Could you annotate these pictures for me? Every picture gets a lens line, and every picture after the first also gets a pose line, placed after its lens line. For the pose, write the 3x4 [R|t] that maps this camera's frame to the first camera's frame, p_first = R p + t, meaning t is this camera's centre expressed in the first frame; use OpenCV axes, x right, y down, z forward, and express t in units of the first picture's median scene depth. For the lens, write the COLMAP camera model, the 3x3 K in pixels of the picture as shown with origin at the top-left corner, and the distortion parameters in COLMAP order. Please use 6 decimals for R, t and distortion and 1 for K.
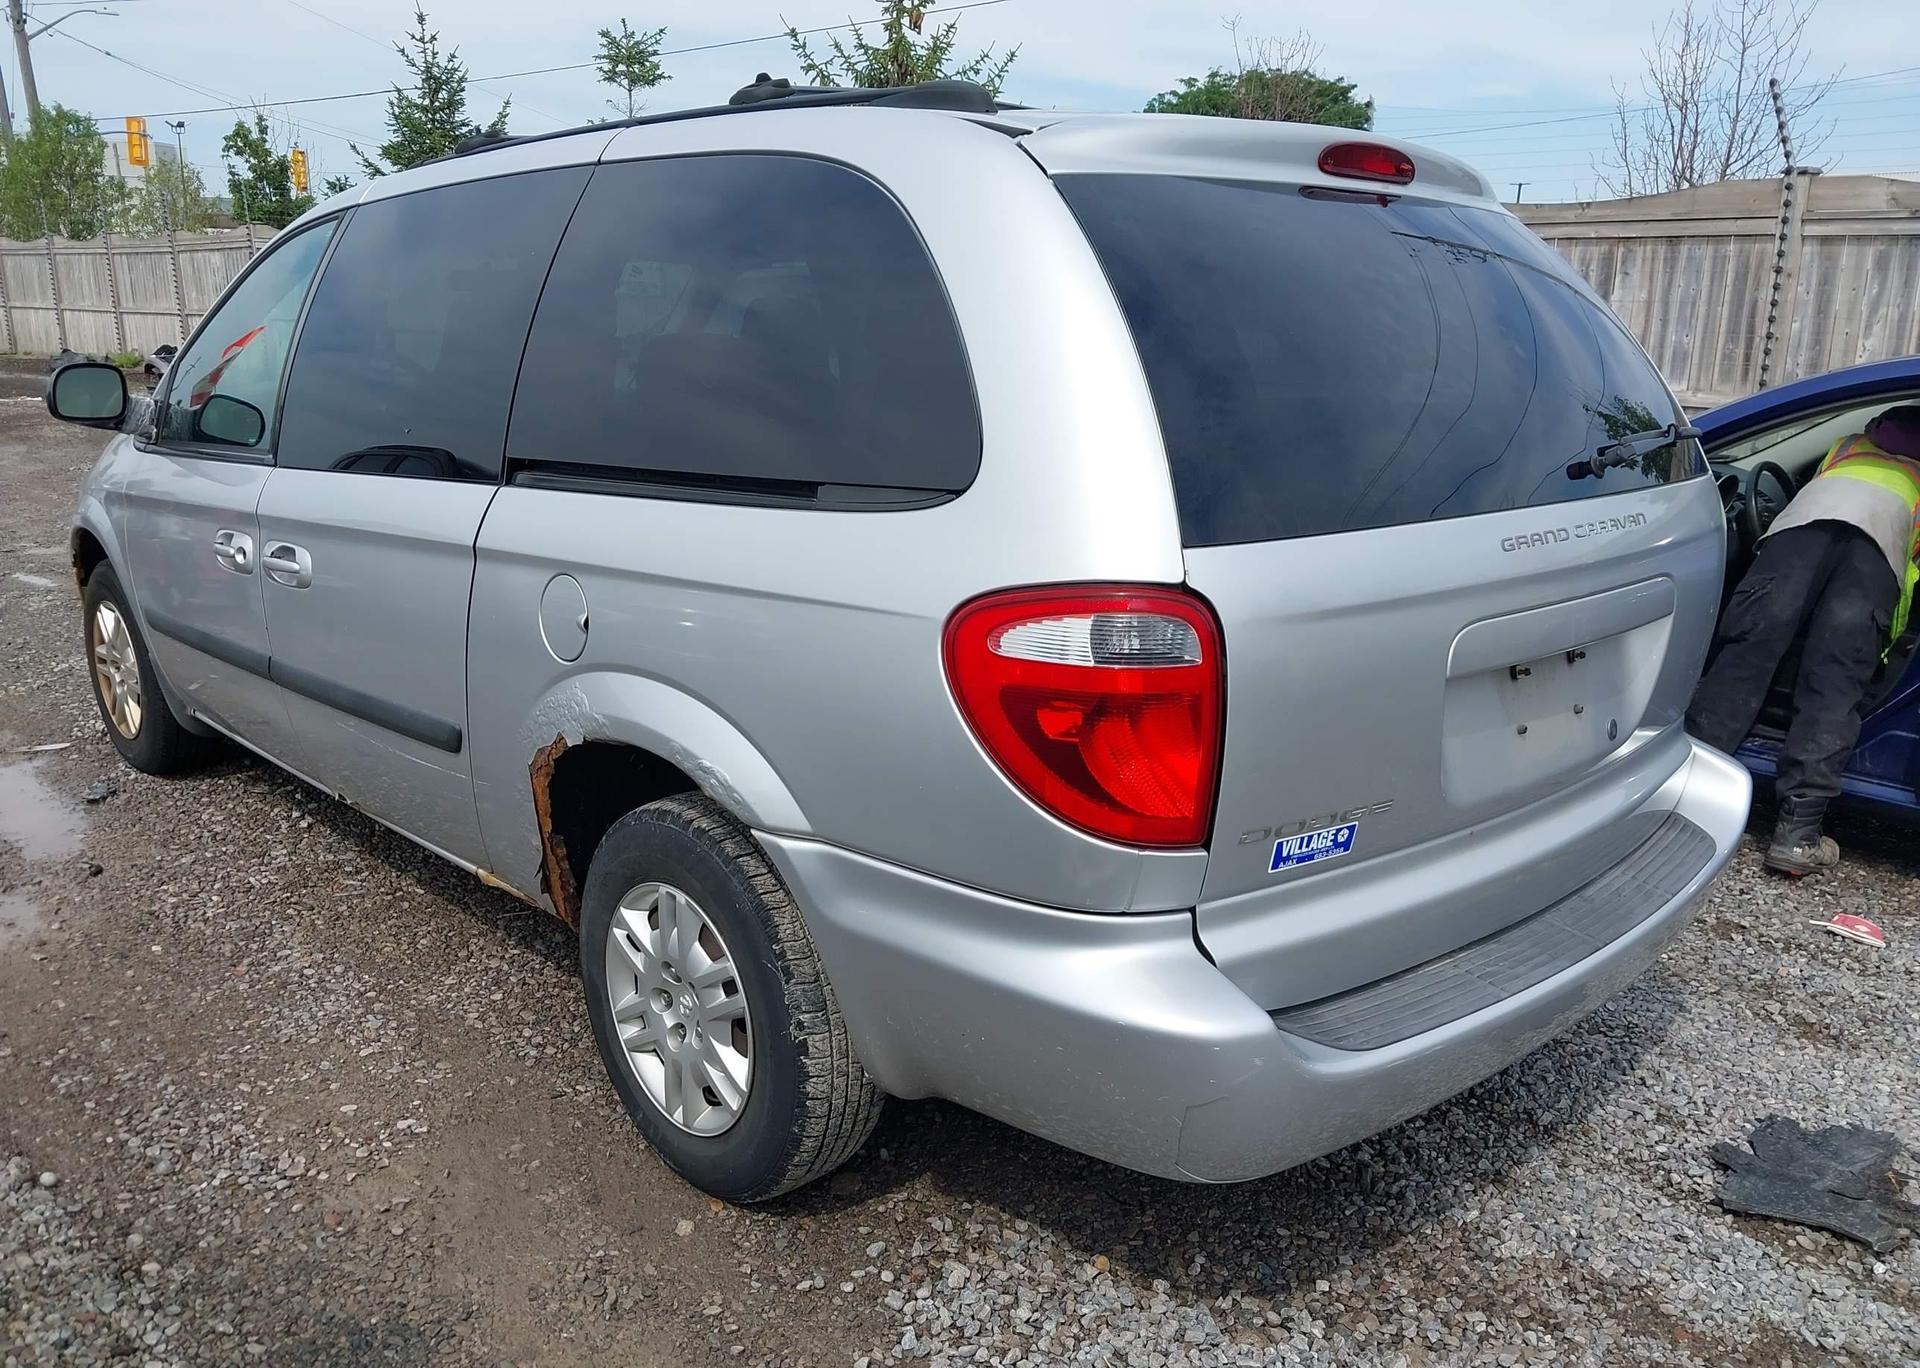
lens RADIAL K [[1526.6, 0, 961.7], [0, 1526.6, 624.7], [0, 0, 1]] dist [0.002948, -0.004572]
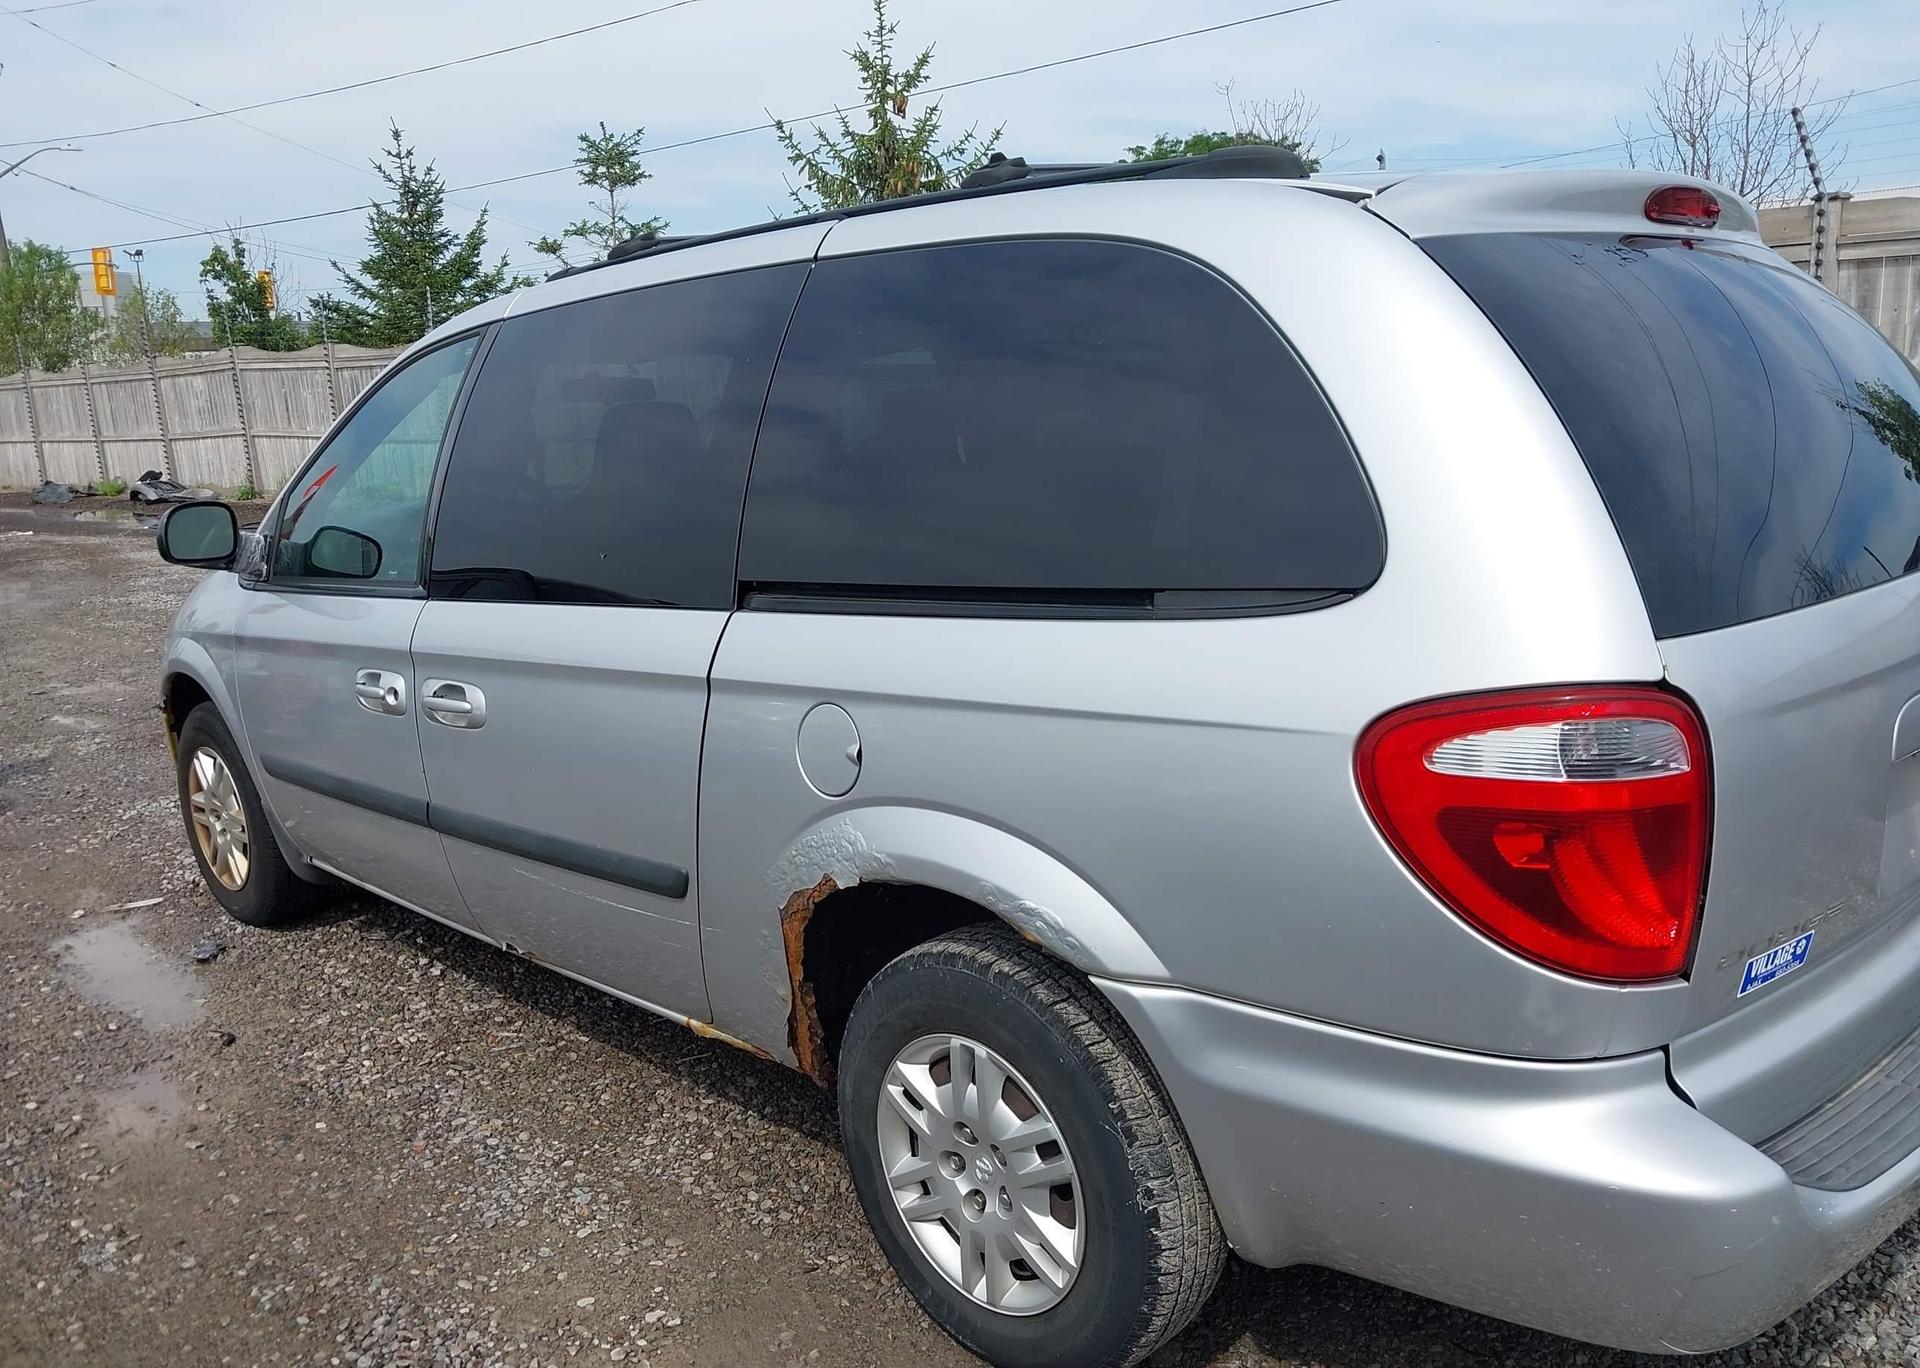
lens RADIAL K [[1513.4, 0, 963.5], [0, 1513.4, 627.7], [0, 0, 1]] dist [0.002687, -0.002834]
pose [[0.997632, -0.066490, 0.017615, -0.149472], [0.067194, 0.996814, -0.042972, -0.026386], [-0.014701, 0.044053, 0.998921, 0.070799]]
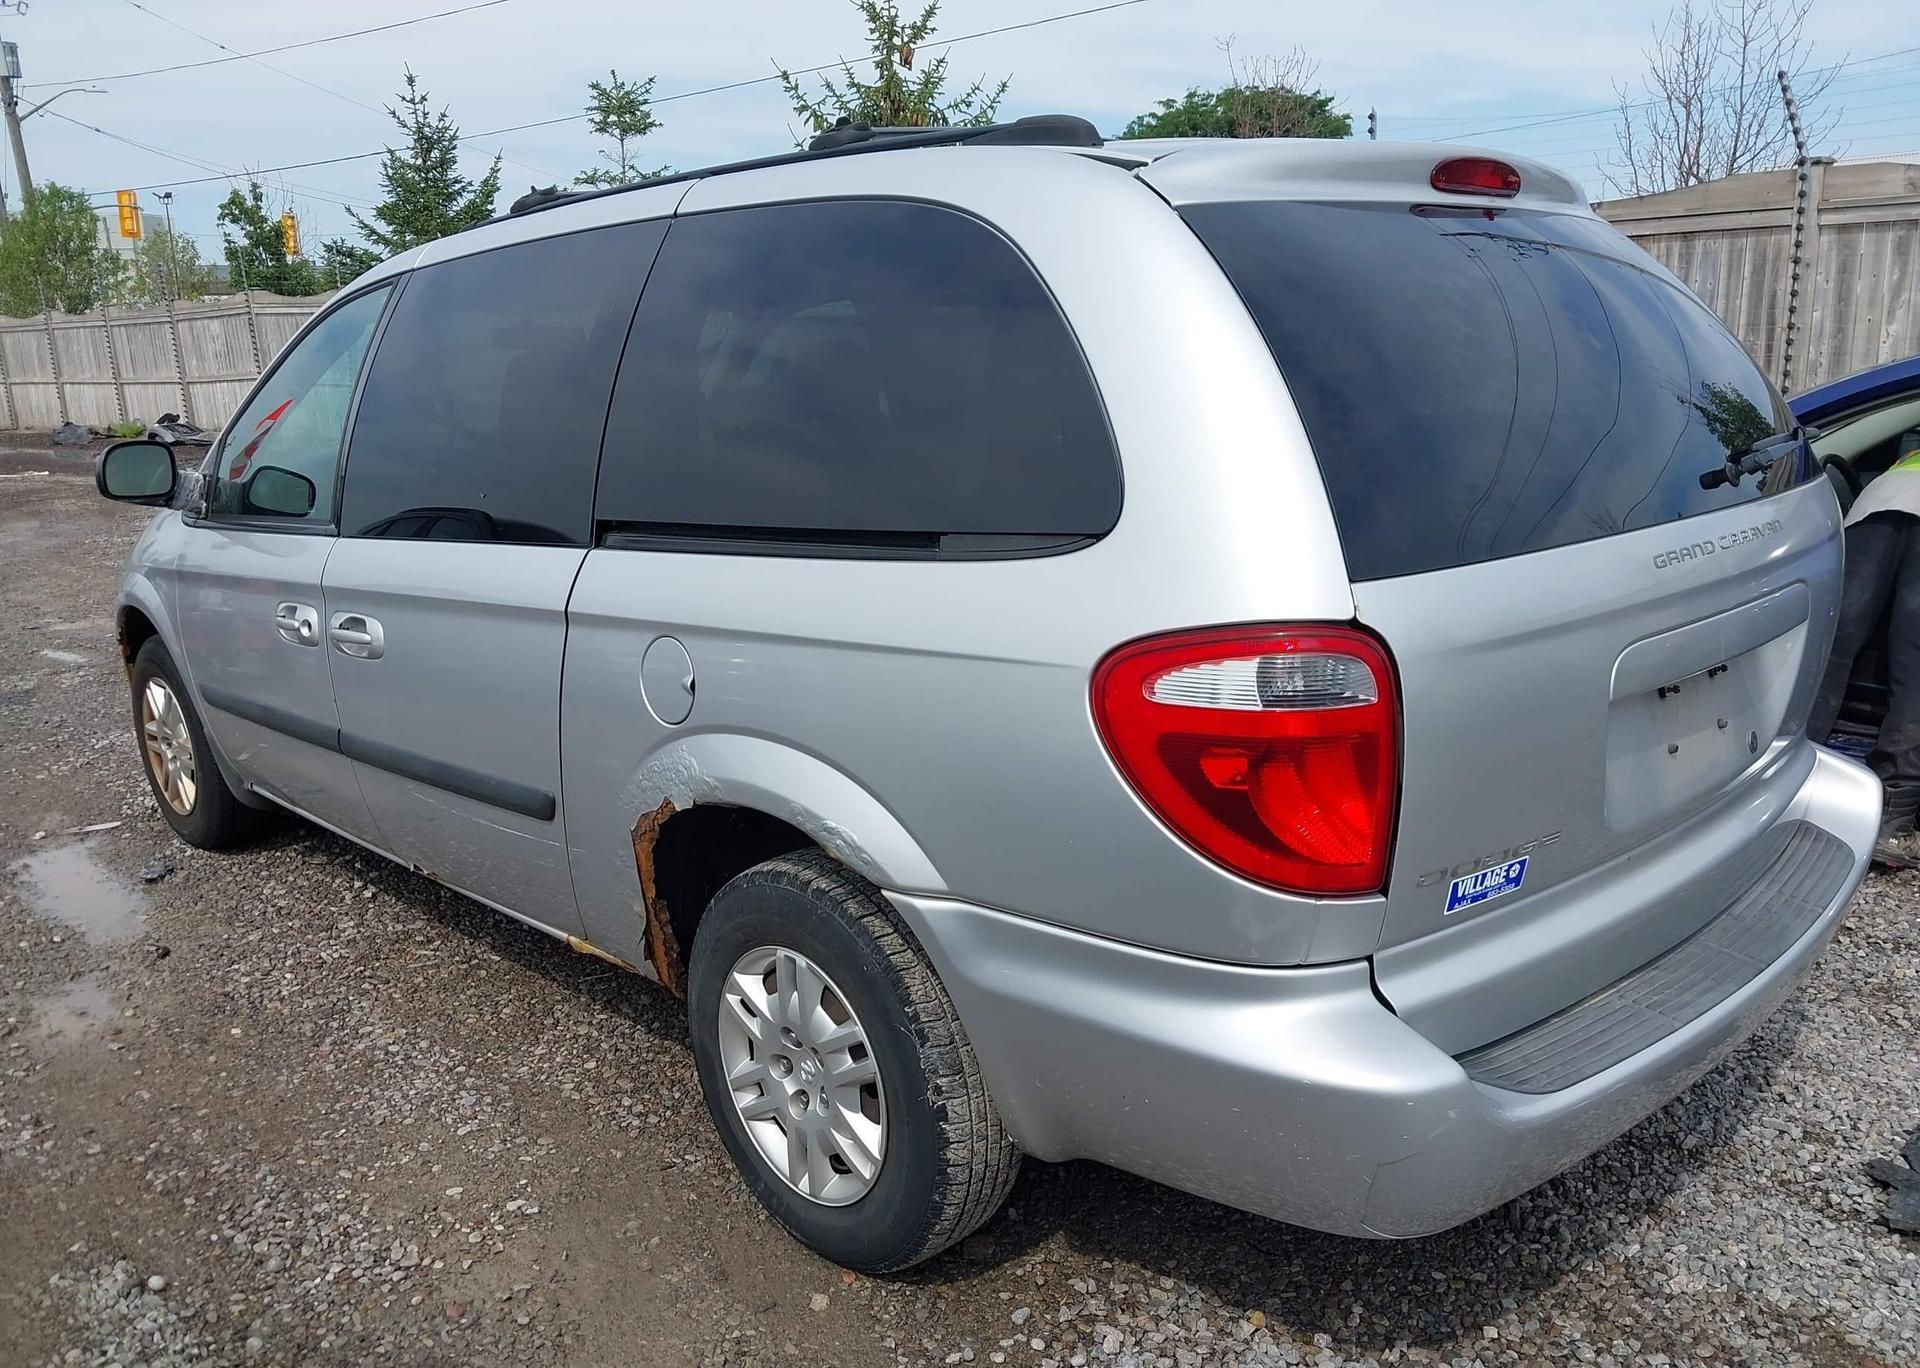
lens RADIAL K [[1513.4, 0, 963.5], [0, 1513.4, 627.7], [0, 0, 1]] dist [0.002687, -0.002834]
pose [[0.998724, -0.050492, 0.000566, -0.055962], [0.050495, 0.998619, -0.014513, -0.011726], [0.000168, 0.014523, 0.999895, 0.025741]]
